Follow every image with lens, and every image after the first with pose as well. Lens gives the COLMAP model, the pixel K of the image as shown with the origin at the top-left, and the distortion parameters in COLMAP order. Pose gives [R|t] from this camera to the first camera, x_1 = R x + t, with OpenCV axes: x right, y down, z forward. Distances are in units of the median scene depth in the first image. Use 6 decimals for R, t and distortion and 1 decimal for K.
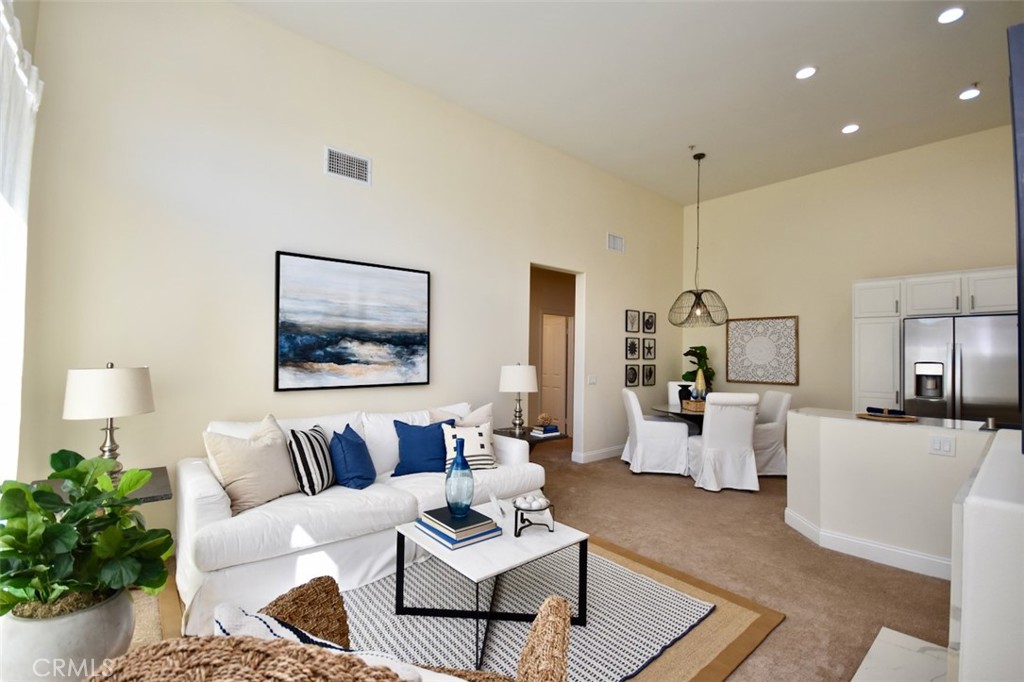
lens RADIAL K [[447.2, 0, 511.2], [0, 447.2, 346.1], [0, 0, 1]] dist [0.006982, -0.009197]
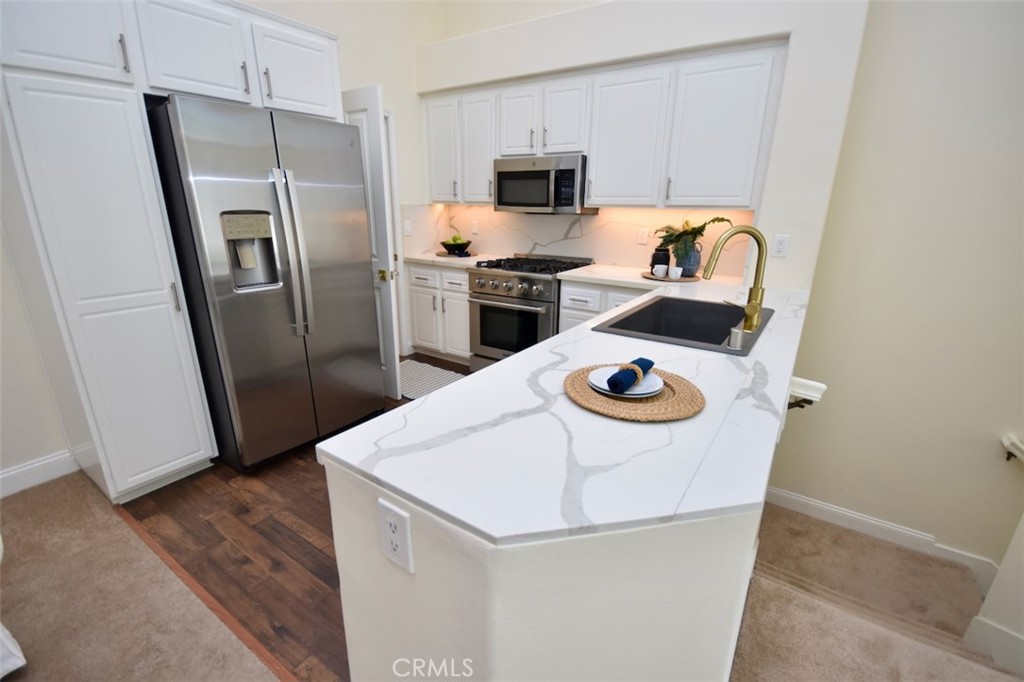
lens RADIAL K [[447.2, 0, 511.3], [0, 447.2, 346.3], [0, 0, 1]] dist [0.006982, -0.009197]
pose [[-0.259984, -0.312451, 0.913665, 0.376769], [-0.038106, 0.948784, 0.313618, 0.012937], [-0.964861, 0.046720, -0.258574, 0.811886]]
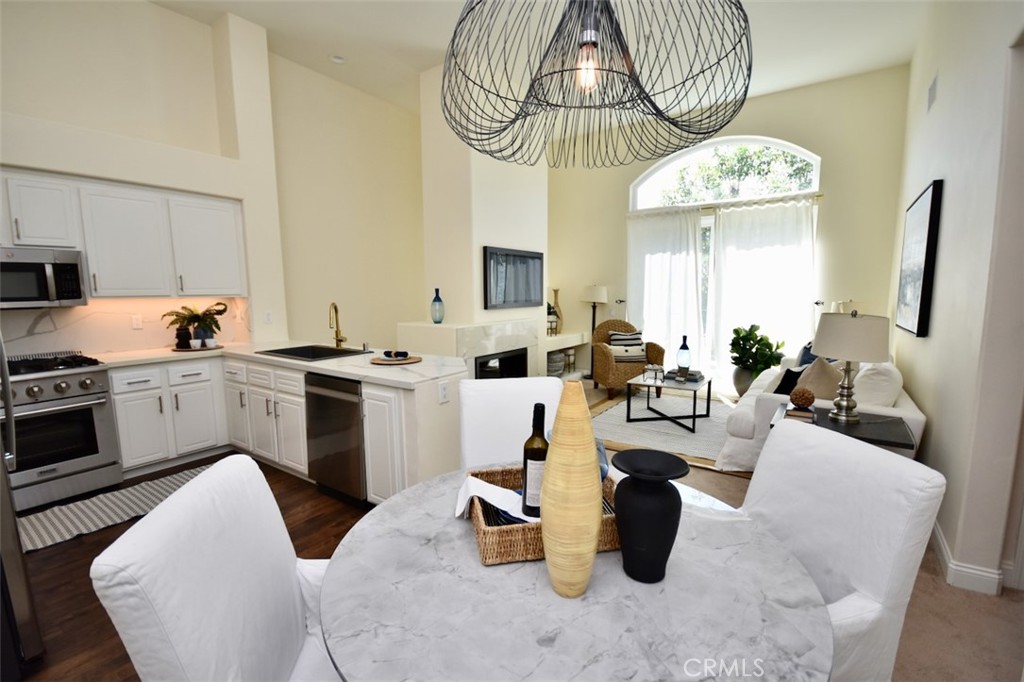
lens RADIAL K [[447.2, 0, 511.2], [0, 447.2, 347.4], [0, 0, 1]] dist [0.006982, -0.009197]
pose [[-0.968964, 0.023767, -0.246056, 0.573374], [-0.001395, 0.994826, 0.101585, 0.024284], [0.247197, 0.098776, -0.963918, 1.360165]]
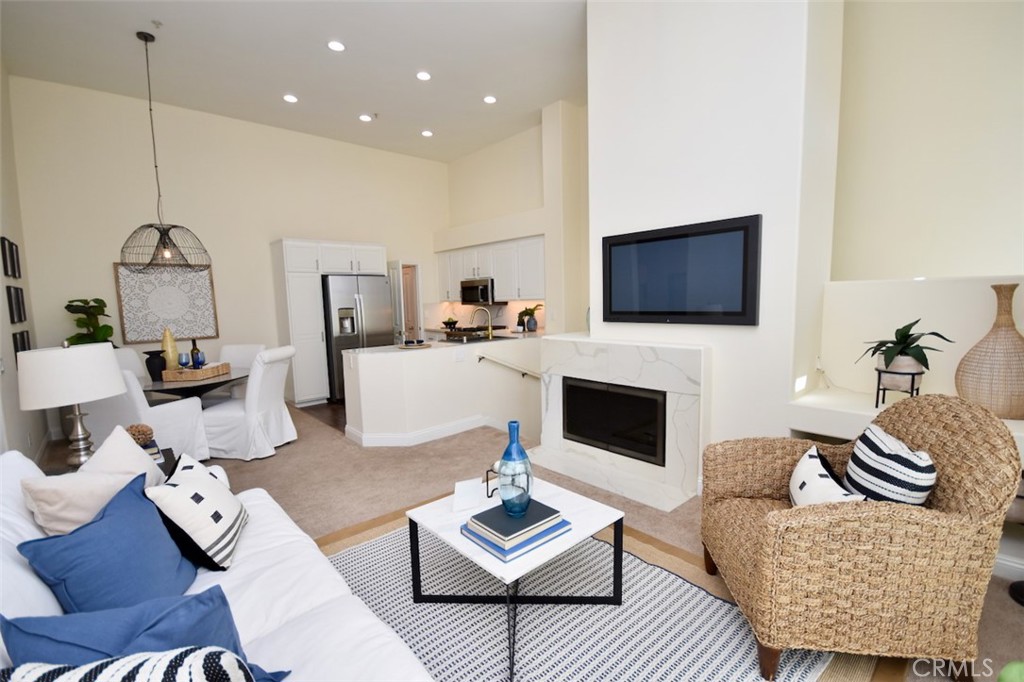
lens RADIAL K [[447.2, 0, 510.2], [0, 447.2, 348.1], [0, 0, 1]] dist [0.006982, -0.009197]
pose [[-0.020317, -0.125605, 0.991872, -0.426714], [0.004554, 0.992055, 0.125721, -0.011408], [-0.999783, 0.007071, -0.019584, 0.493724]]
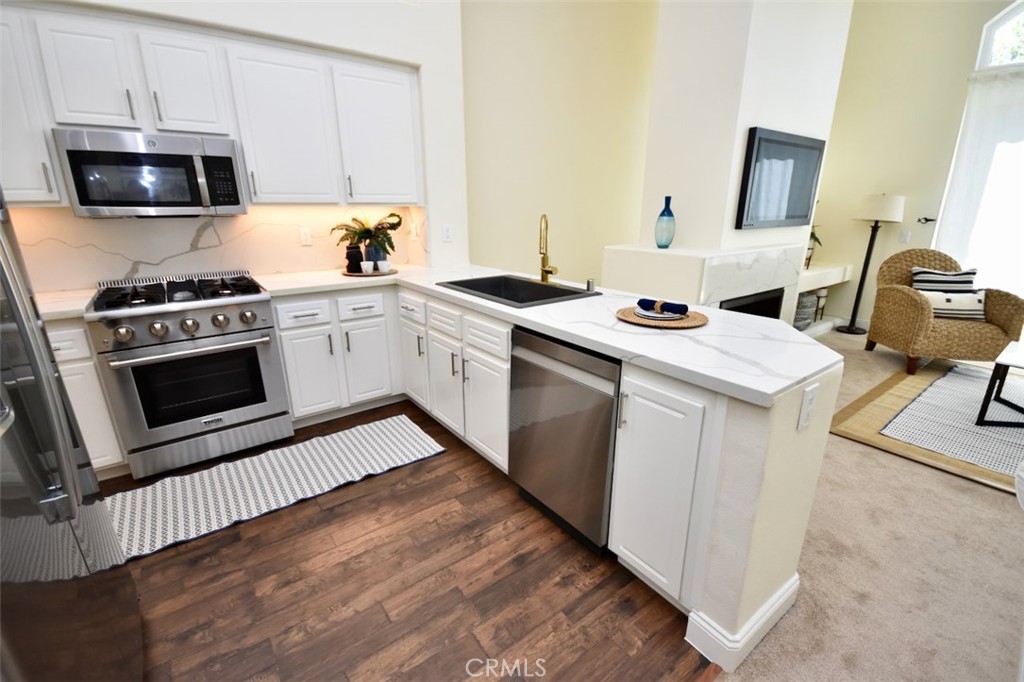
lens RADIAL K [[447.2, 0, 511.9], [0, 447.2, 346.2], [0, 0, 1]] dist [0.006982, -0.009197]
pose [[-0.997591, -0.031885, 0.061613, 0.677807], [-0.013645, 0.960954, 0.276372, 0.030103], [-0.068020, 0.274865, -0.959074, 1.069028]]
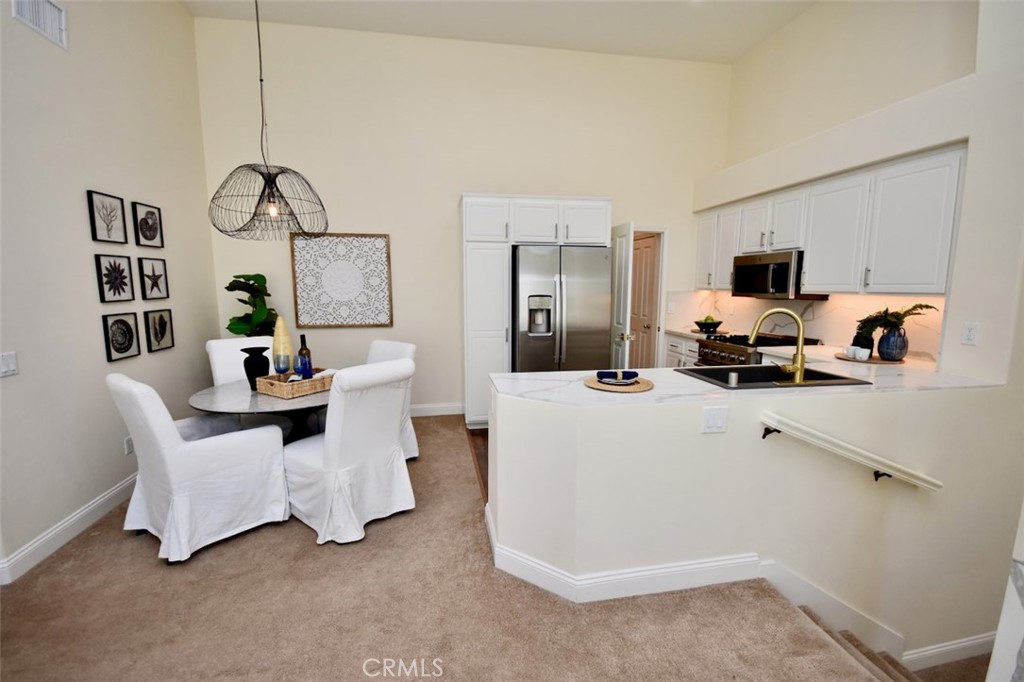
lens RADIAL K [[447.2, 0, 510.1], [0, 447.2, 346.2], [0, 0, 1]] dist [0.006982, -0.009197]
pose [[0.515265, -0.131952, 0.846812, 0.106305], [-0.012497, 0.986814, 0.161372, -0.007744], [-0.856940, -0.093732, 0.506822, 0.545155]]
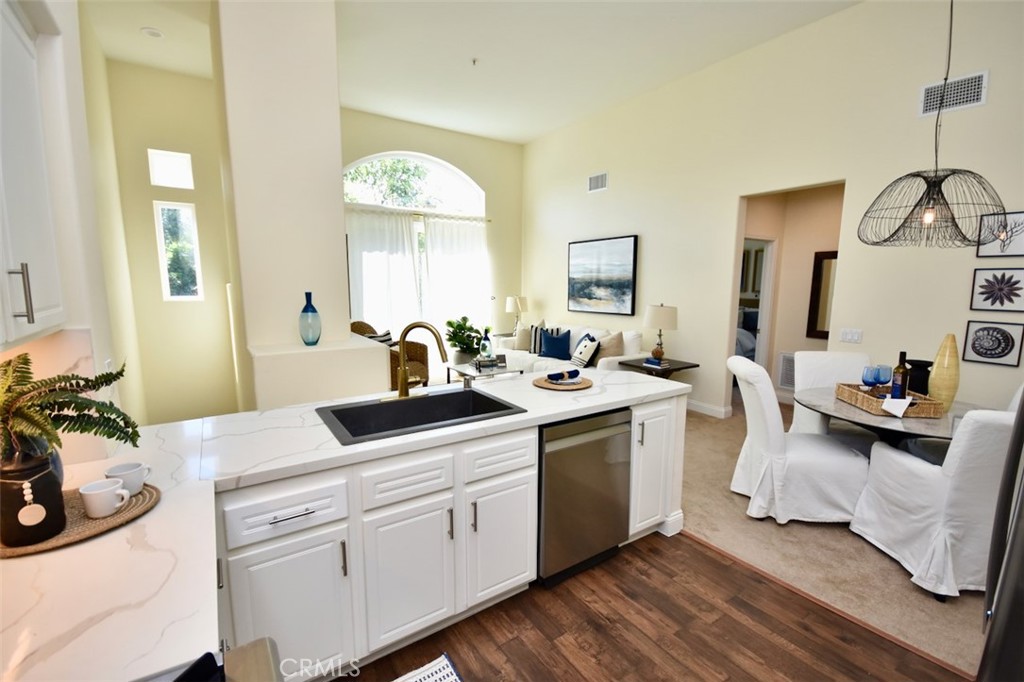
lens RADIAL K [[447.2, 0, 508.3], [0, 447.2, 346.4], [0, 0, 1]] dist [0.006982, -0.009197]
pose [[-0.123132, 0.129513, -0.983903, 1.122047], [0.016079, 0.991578, 0.128511, -0.006642], [0.992260, 0.000004, -0.124177, 0.688786]]
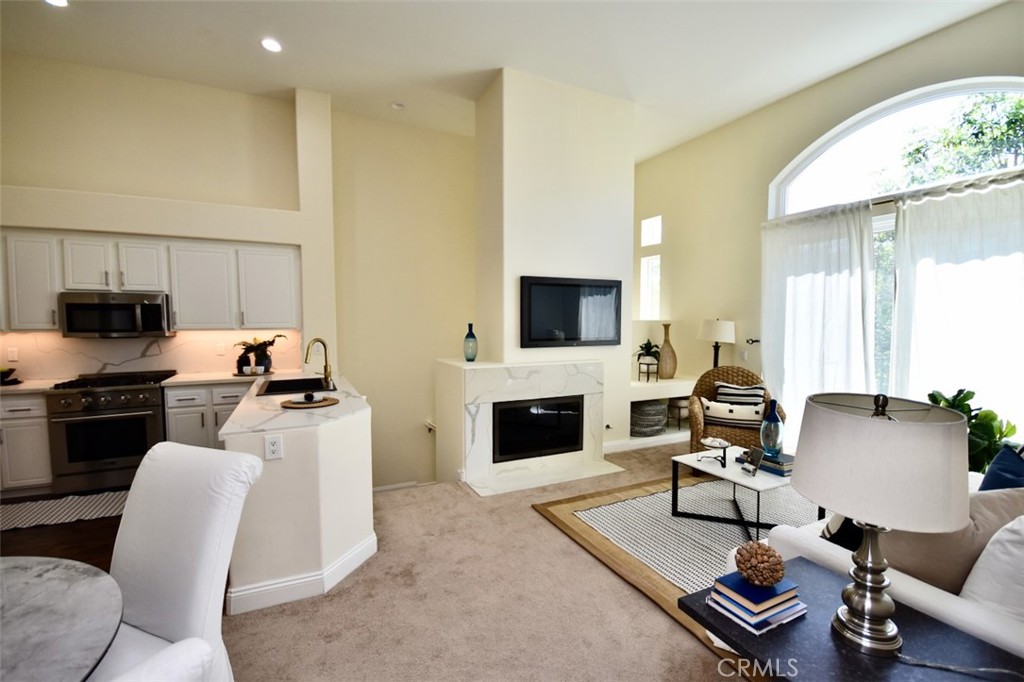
lens RADIAL K [[447.2, 0, 512.2], [0, 447.2, 346.5], [0, 0, 1]] dist [0.006982, -0.009197]
pose [[-0.966558, -0.028413, 0.254870, 0.149845], [-0.018828, 0.999024, 0.039968, 0.003220], [-0.255756, 0.033832, -0.966149, 1.209337]]
